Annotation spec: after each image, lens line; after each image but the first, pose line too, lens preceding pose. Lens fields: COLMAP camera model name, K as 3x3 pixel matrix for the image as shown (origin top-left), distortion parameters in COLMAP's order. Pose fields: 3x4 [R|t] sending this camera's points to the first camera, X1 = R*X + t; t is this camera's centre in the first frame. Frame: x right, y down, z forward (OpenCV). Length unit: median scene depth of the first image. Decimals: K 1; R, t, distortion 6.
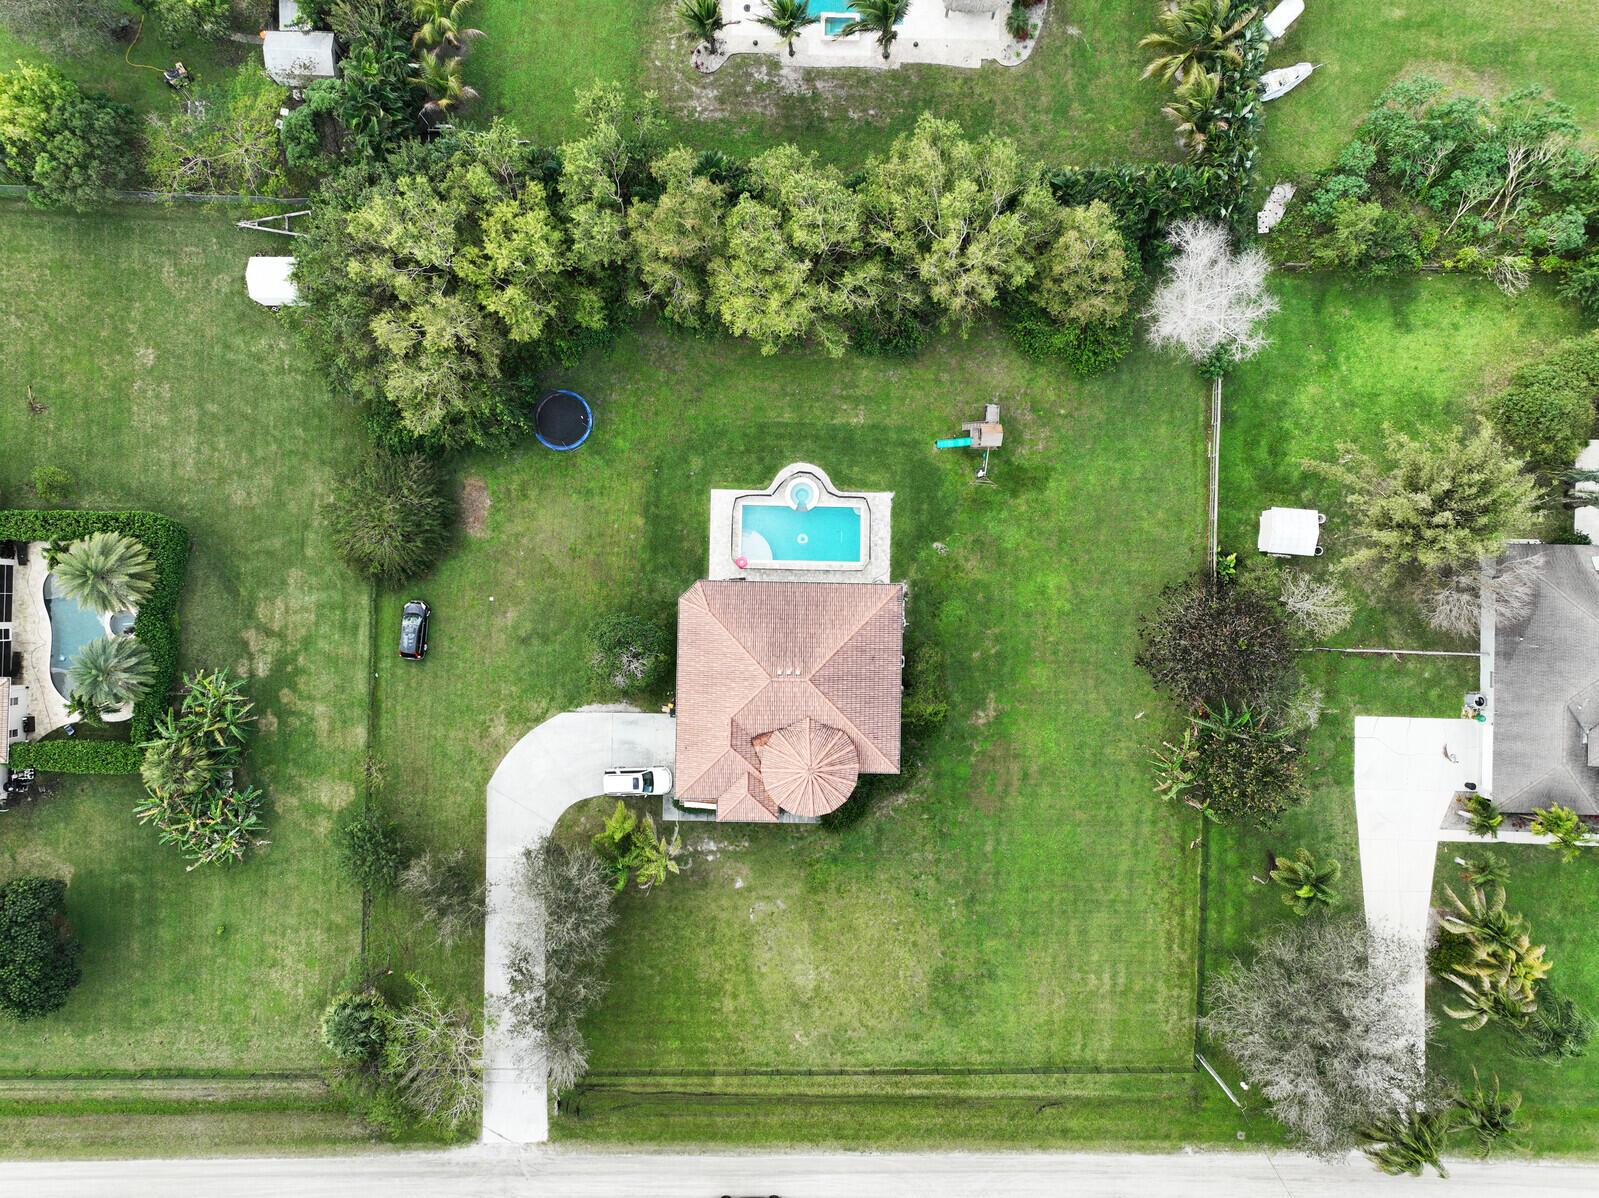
lens RADIAL K [[1125.2, 0, 804.1], [0, 1125.2, 600.9], [0, 0, 1]] dist [-0.002047, 0.019481]
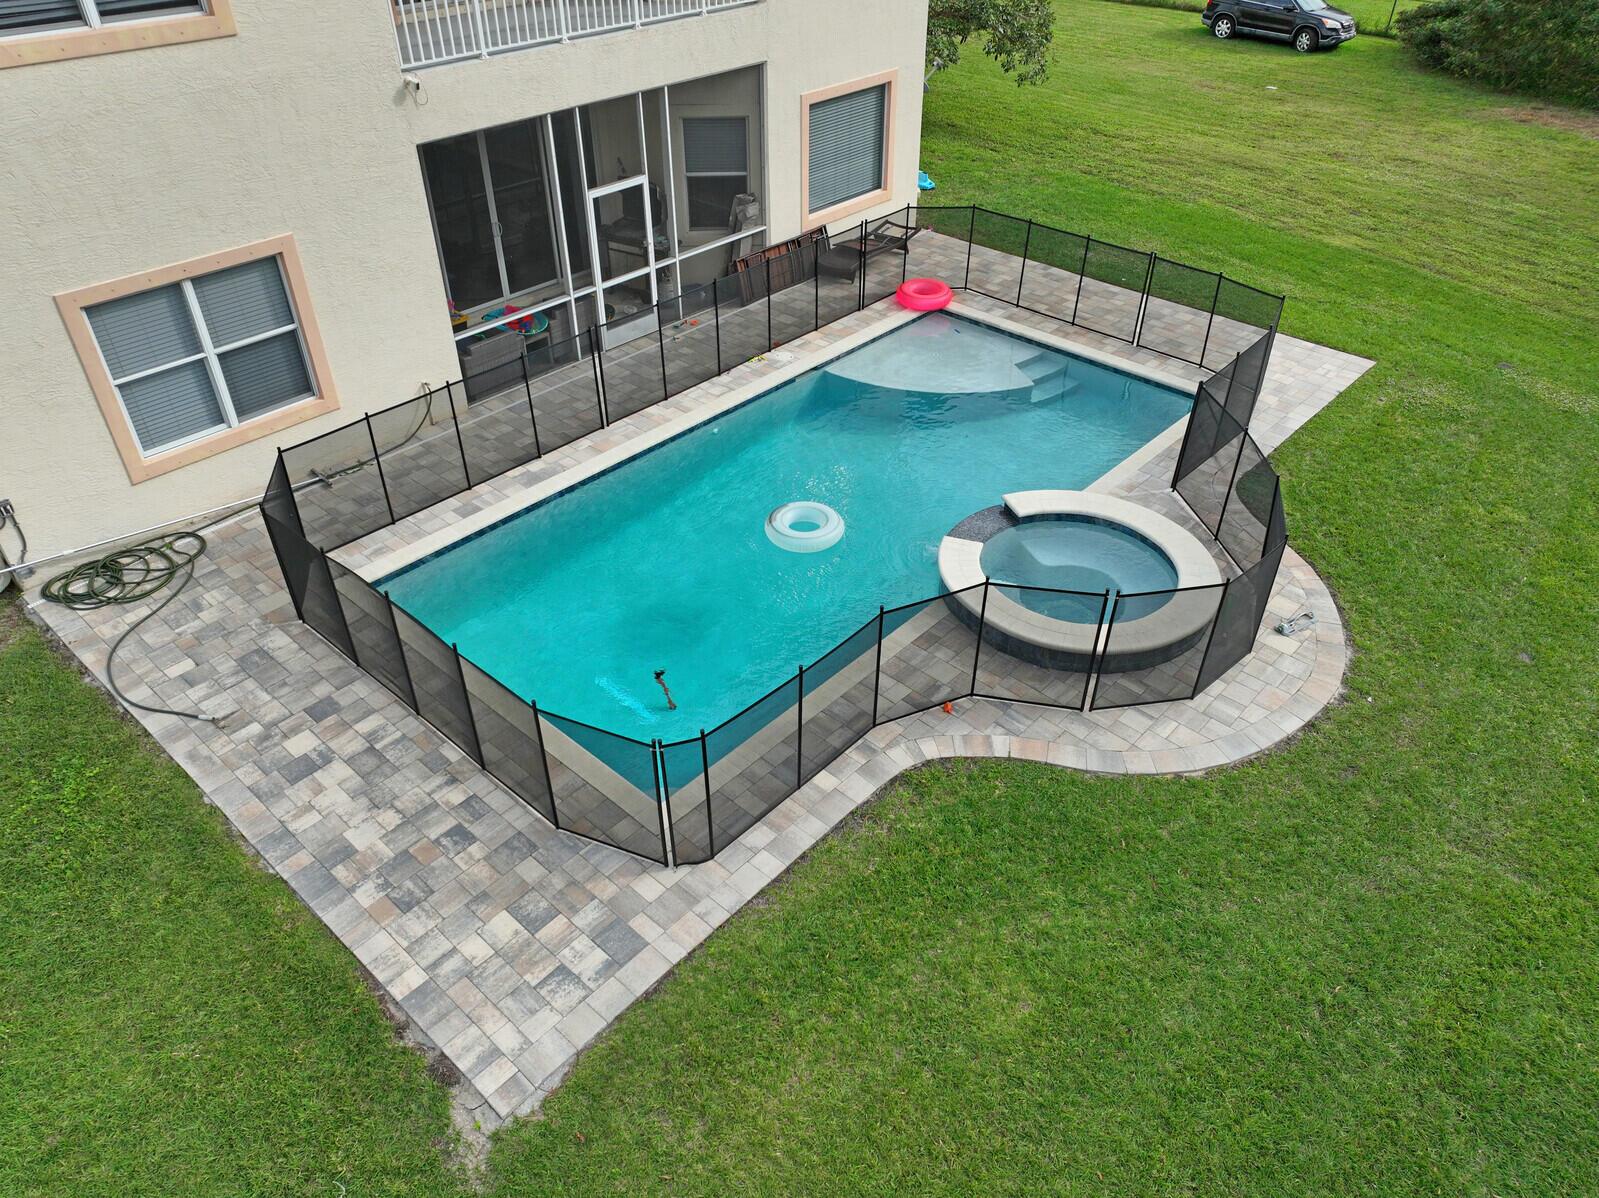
lens RADIAL K [[1125.2, 0, 802.6], [0, 1125.2, 599.9], [0, 0, 1]] dist [-0.002047, 0.019481]
pose [[-0.659504, 0.450534, -0.601725, 0.095230], [-0.751668, -0.402744, 0.522295, -0.138929], [-0.007029, 0.796754, 0.604263, 0.932460]]
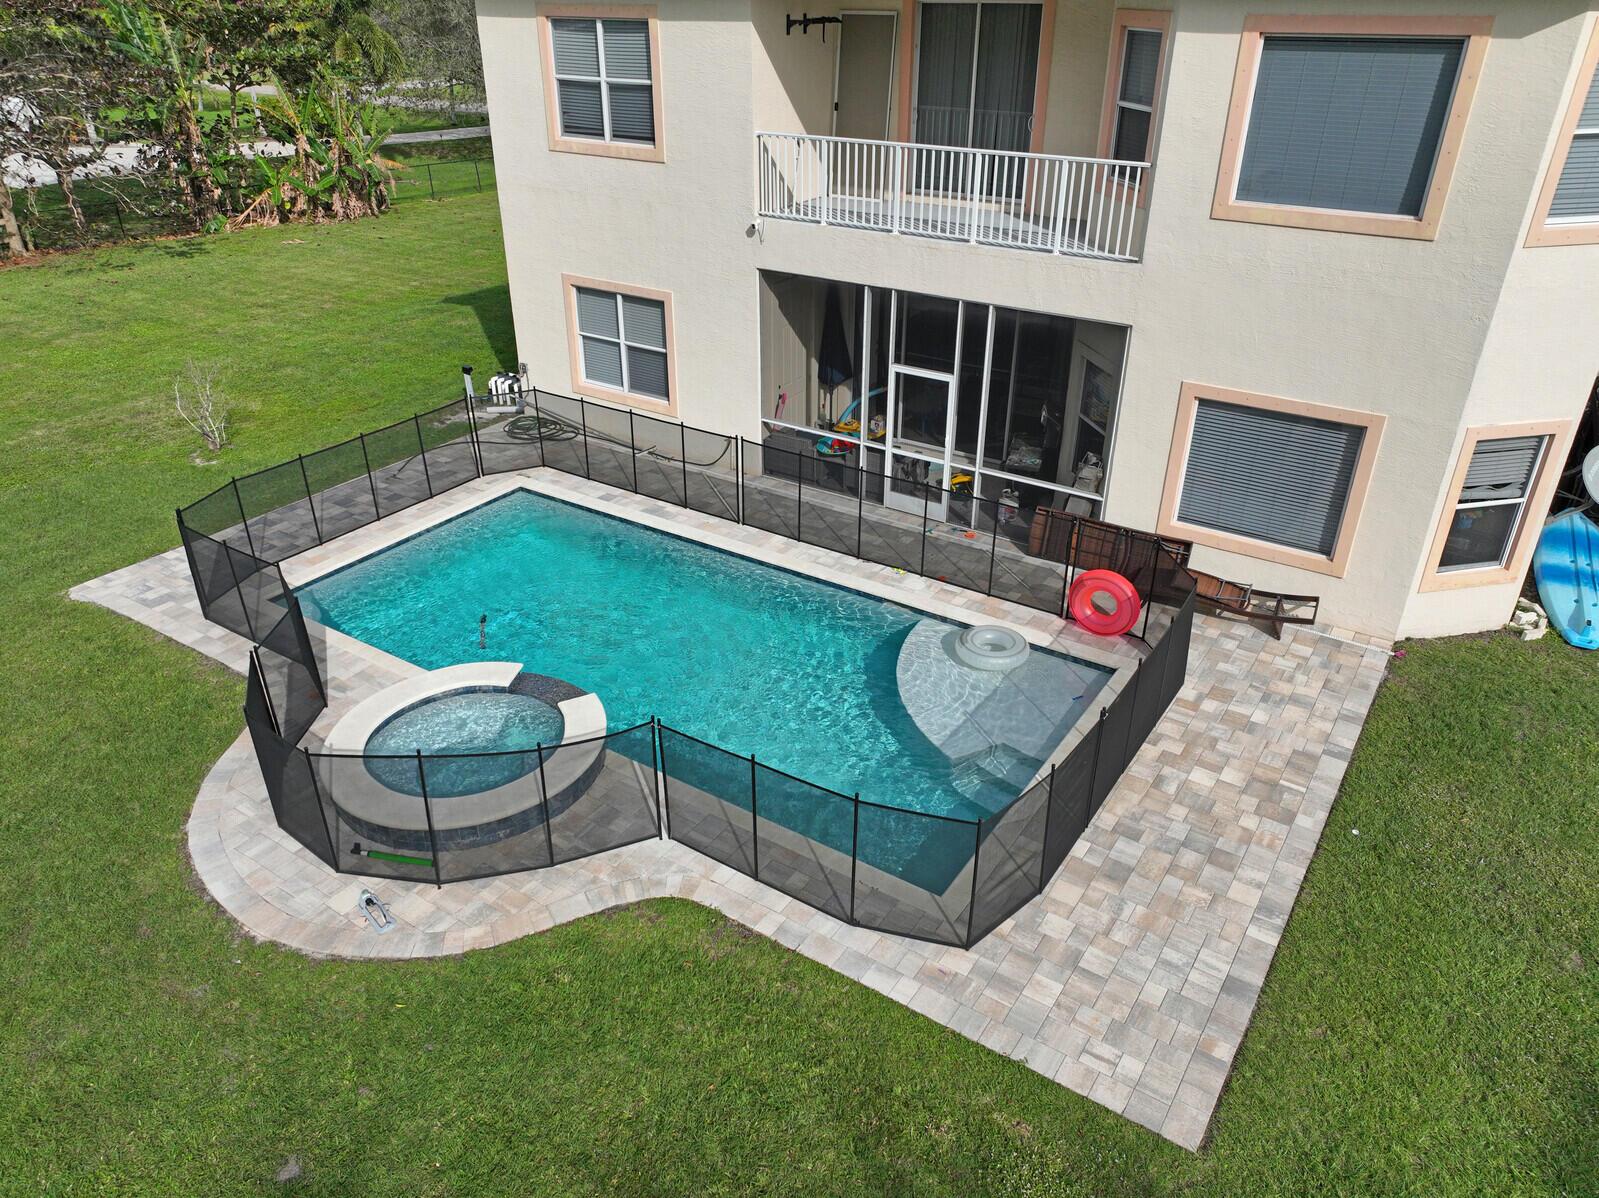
lens RADIAL K [[1125.2, 0, 803.2], [0, 1125.2, 598.1], [0, 0, 1]] dist [-0.002047, 0.019481]
pose [[-0.846156, -0.263609, 0.463174, -0.086527], [0.532865, -0.404345, 0.743344, -0.161549], [-0.008670, 0.875794, 0.482607, 0.930648]]
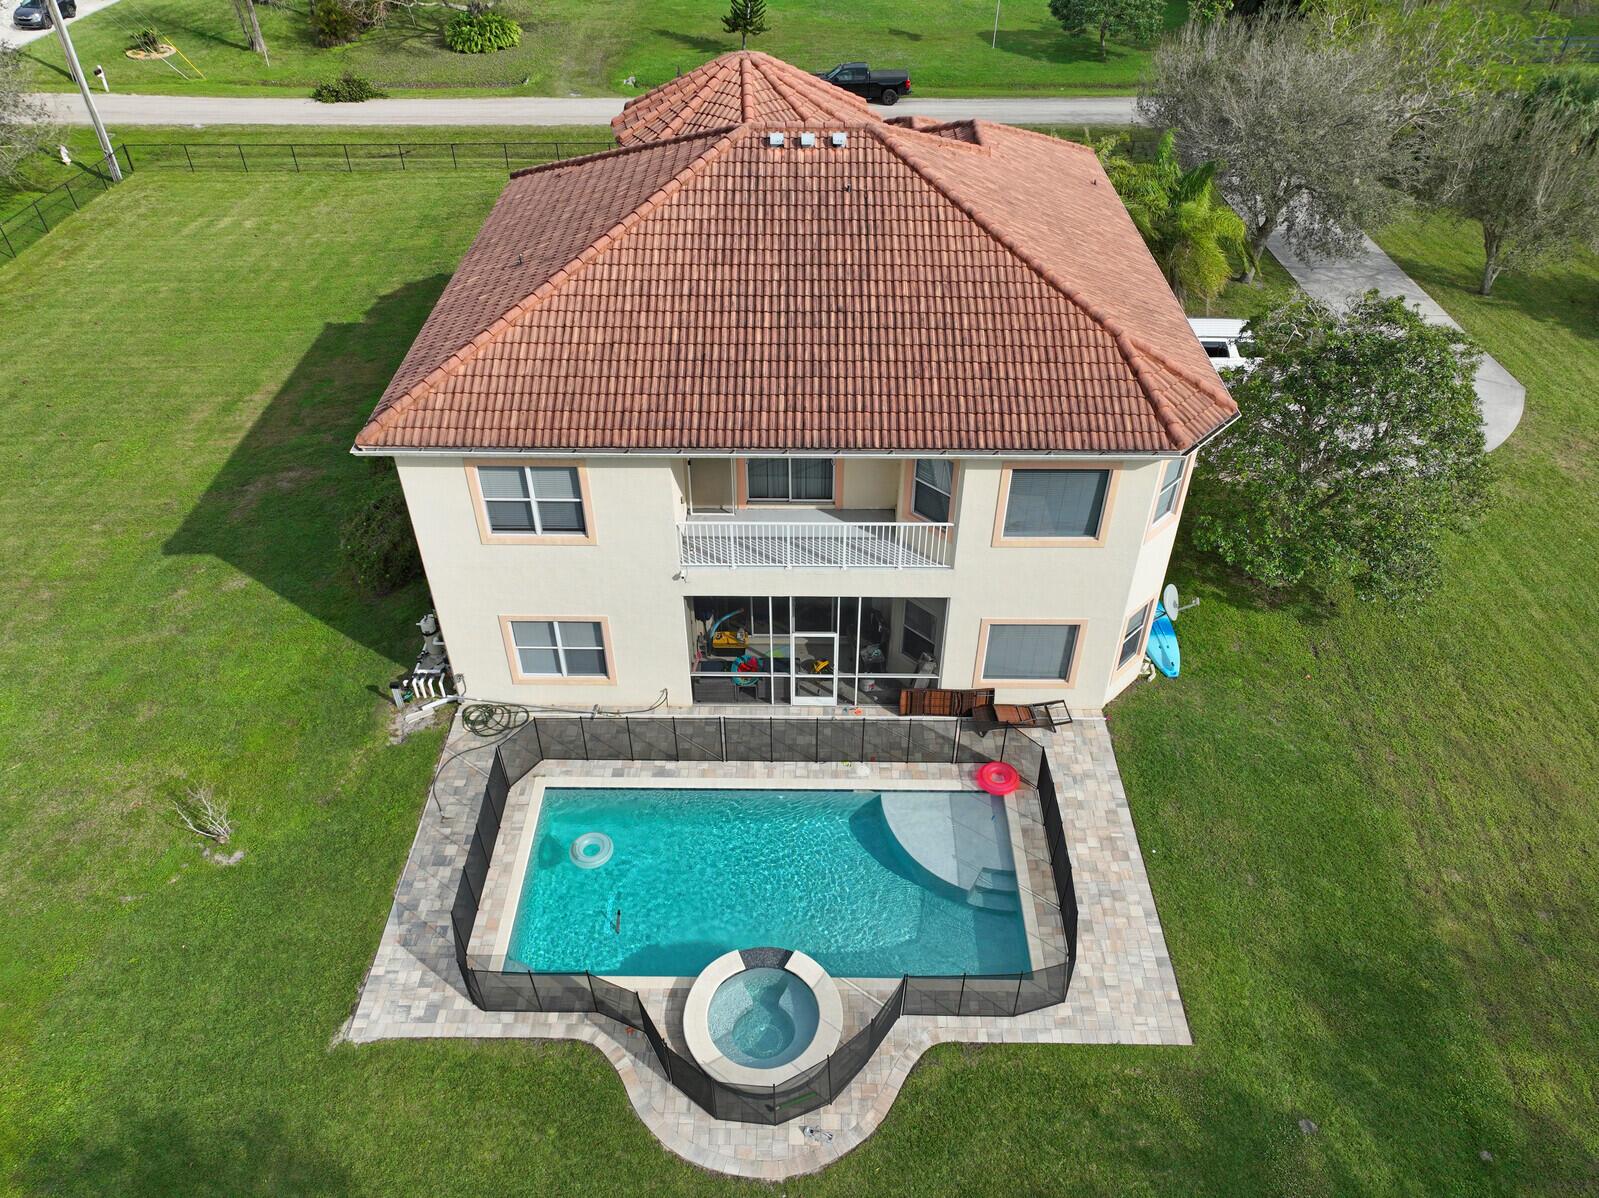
lens RADIAL K [[1125.2, 0, 802.3], [0, 1125.2, 597.2], [0, 0, 1]] dist [-0.002047, 0.019481]
pose [[-0.999937, 0.001558, -0.011100, -0.006759], [-0.009534, -0.638994, 0.769153, -0.209903], [-0.005894, 0.769210, 0.638968, 0.805067]]
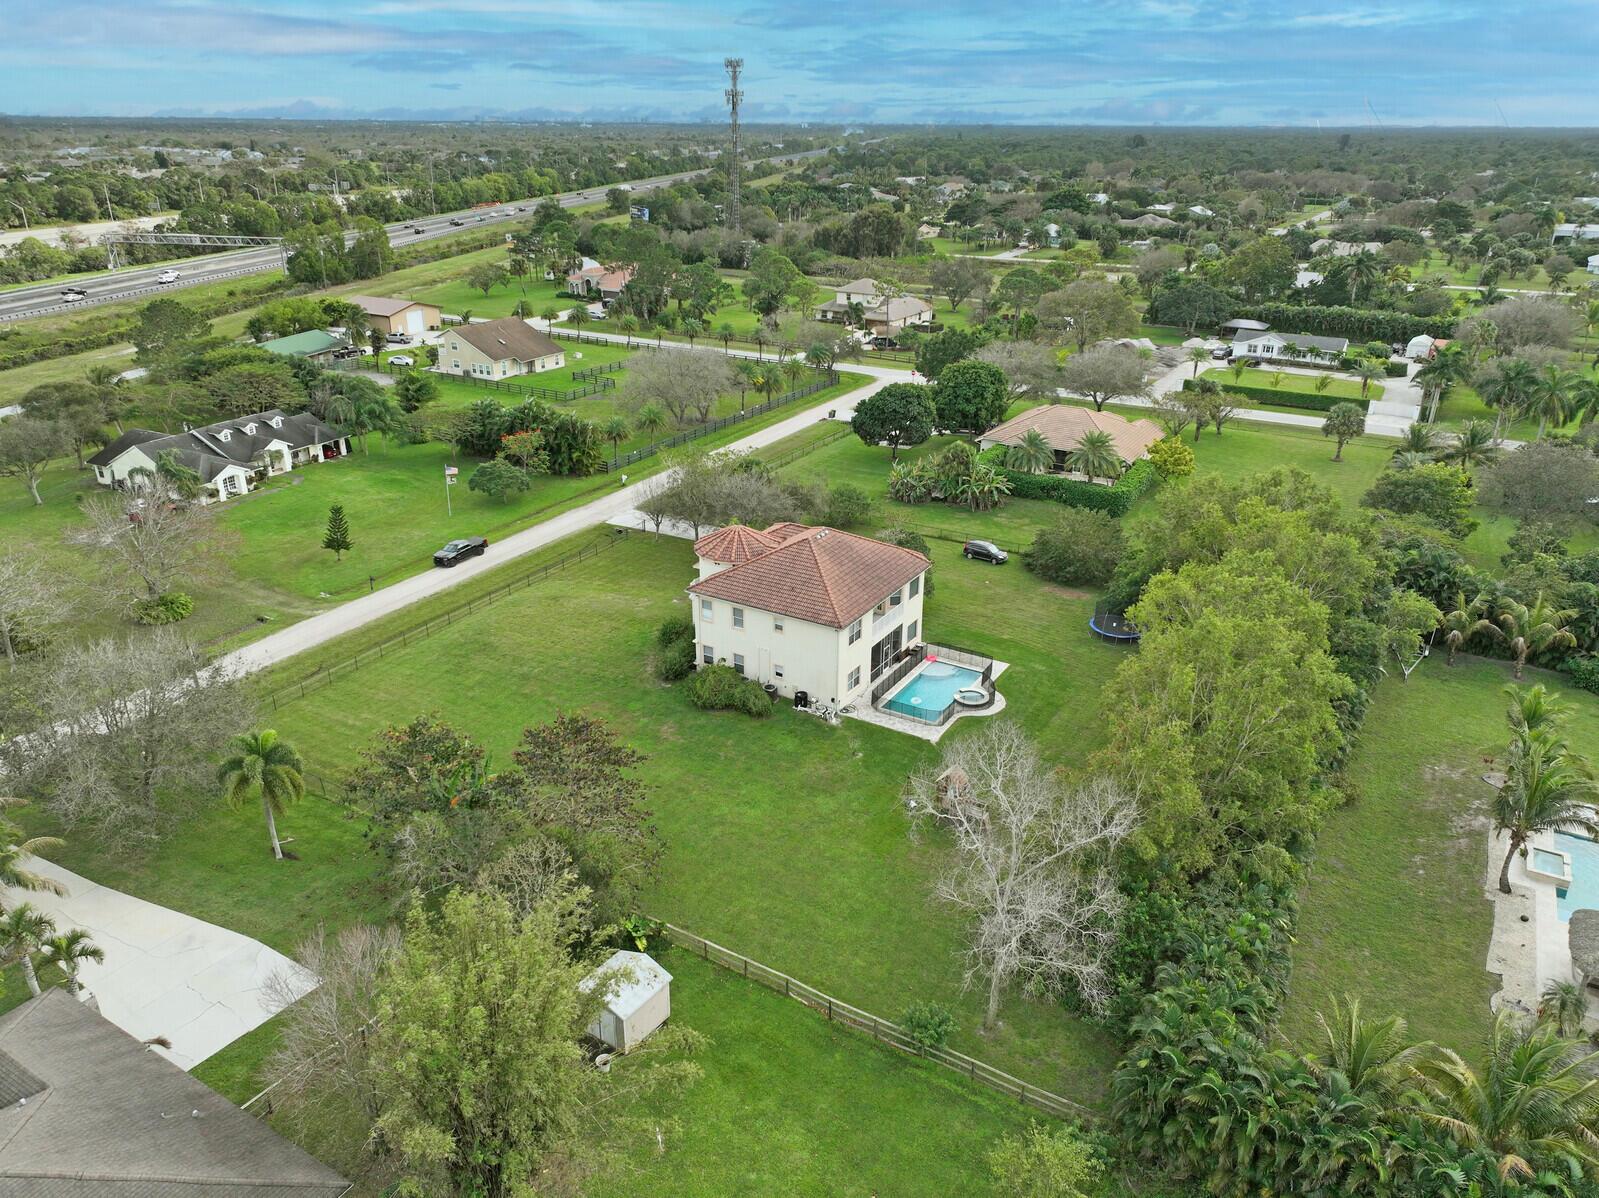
lens RADIAL K [[1125.2, 0, 802.2], [0, 1125.2, 599.3], [0, 0, 1]] dist [-0.002047, 0.019481]
pose [[-0.495616, 0.333312, -0.802040, 0.812242], [-0.868497, -0.199573, 0.453744, -0.388573], [-0.008827, 0.921452, 0.388392, 0.556970]]
